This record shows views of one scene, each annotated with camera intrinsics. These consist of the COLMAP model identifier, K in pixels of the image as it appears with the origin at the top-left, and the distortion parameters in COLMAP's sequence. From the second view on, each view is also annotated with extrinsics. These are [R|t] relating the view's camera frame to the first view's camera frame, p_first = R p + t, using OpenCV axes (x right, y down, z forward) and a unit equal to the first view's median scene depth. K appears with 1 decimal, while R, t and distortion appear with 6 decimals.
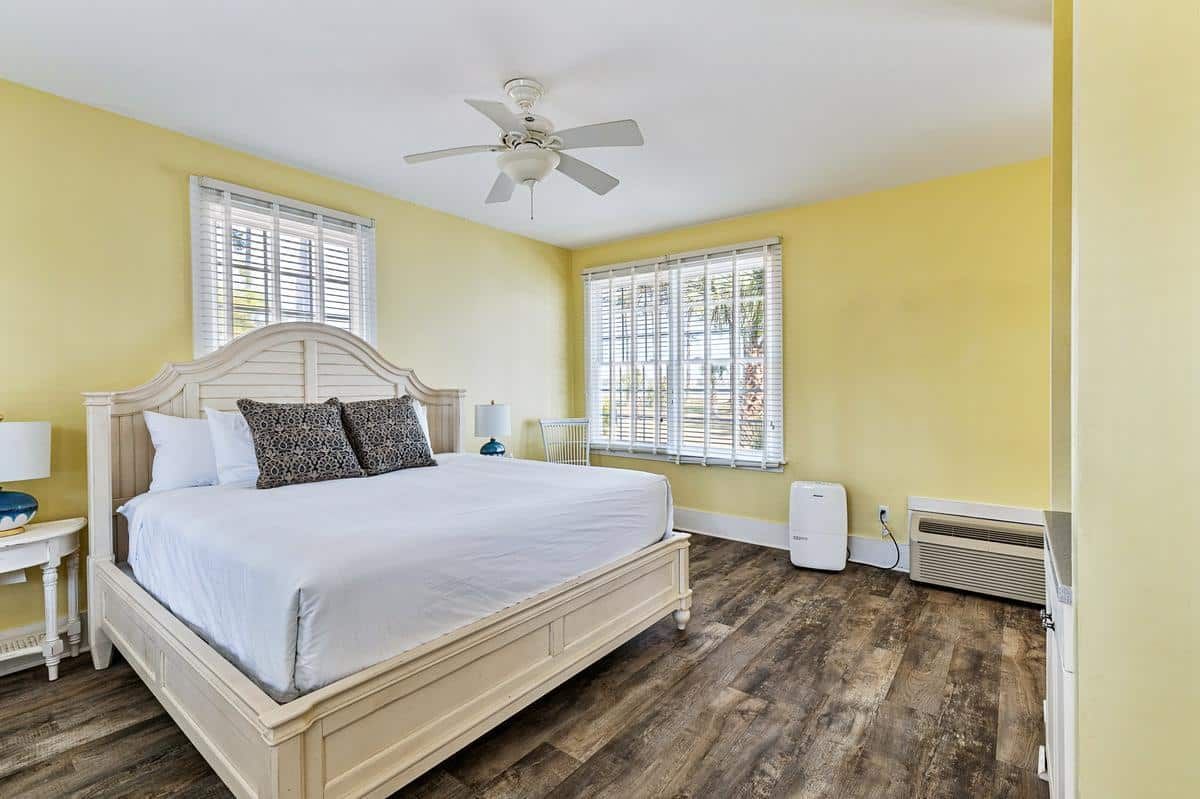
lens RADIAL K [[536.9, 0, 600.0], [0, 536.9, 399.5], [0, 0, 1]] dist [0.002768, 0.000231]
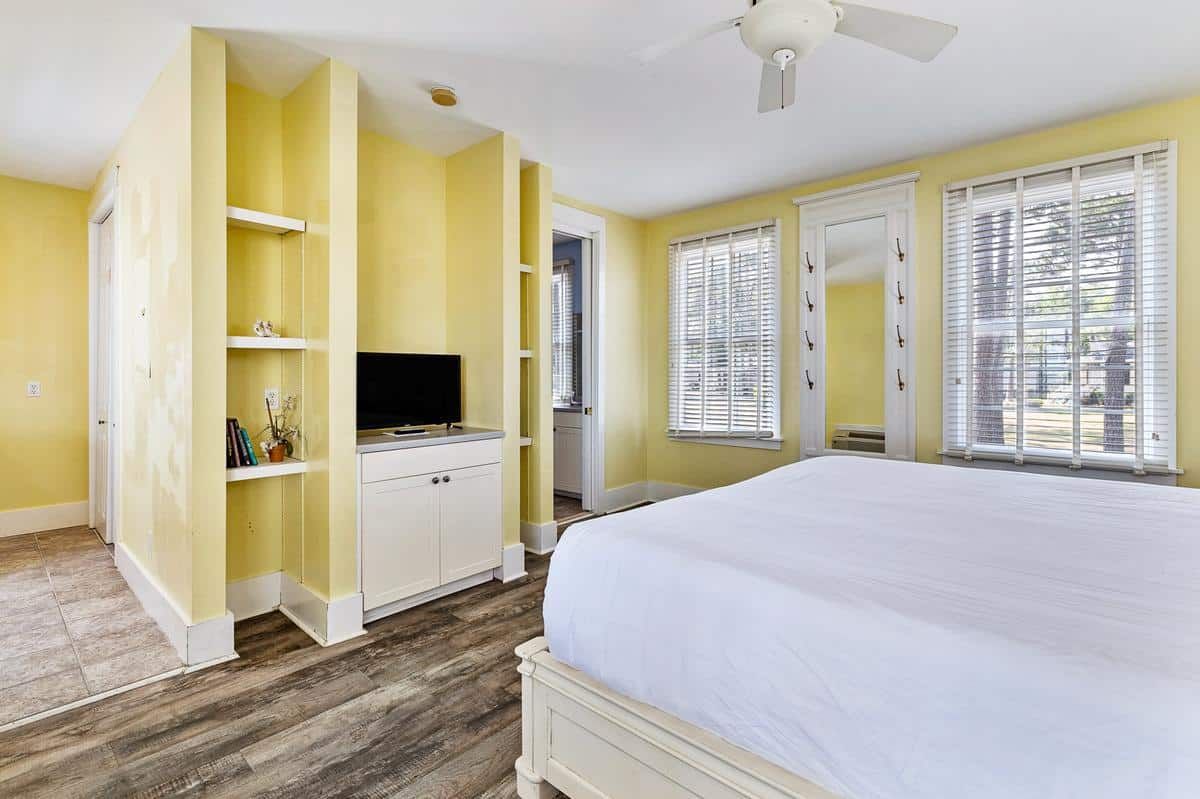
lens RADIAL K [[548.2, 0, 602.6], [0, 548.2, 379.9], [0, 0, 1]] dist [0.004364, 0.000374]
pose [[-0.998278, -0.001131, 0.058652, 0.065192], [0.000419, 0.999651, 0.026408, -0.006768], [-0.058661, 0.026387, -0.997929, 1.506173]]
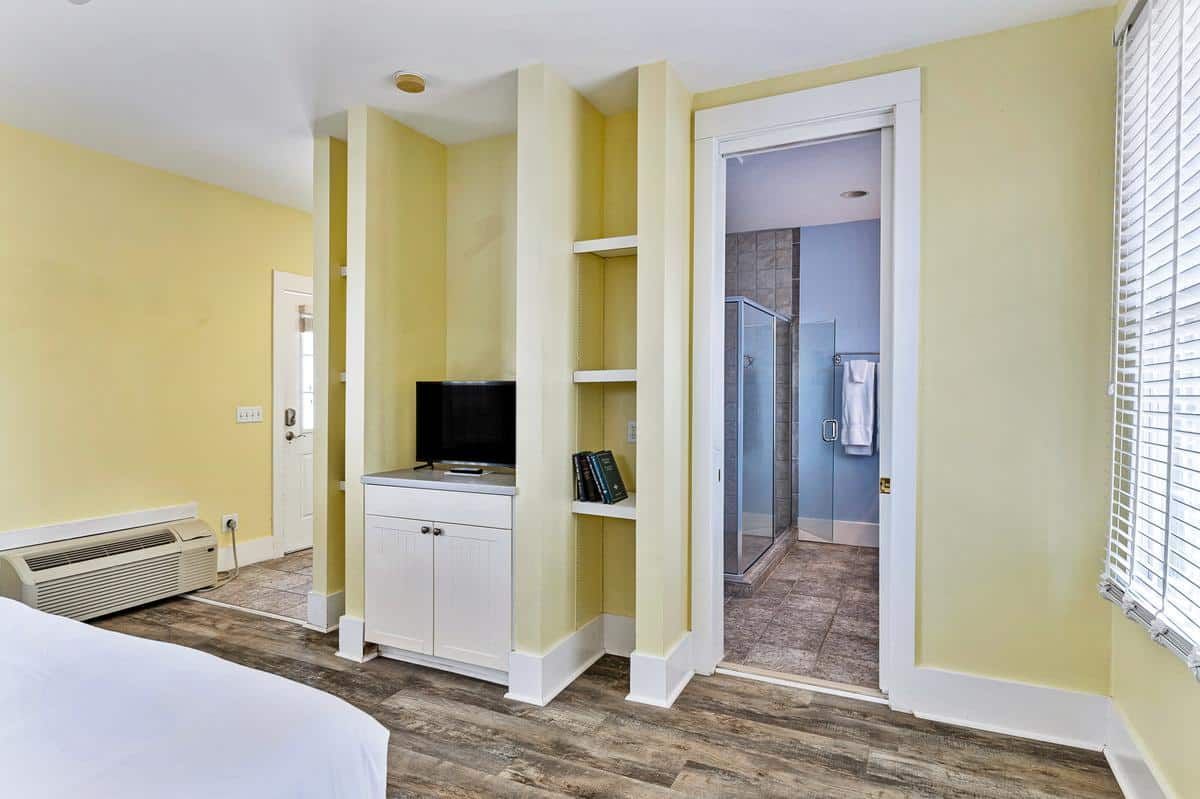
lens RADIAL K [[657.4, 0, 600.0], [0, 657.4, 399.5], [0, 0, 1]] dist [0.015532, 0.000149]
pose [[-0.201667, -0.012418, 0.979375, -0.650674], [0.014725, 0.999768, 0.015709, -0.014633], [-0.979343, 0.017589, -0.201438, 0.450956]]
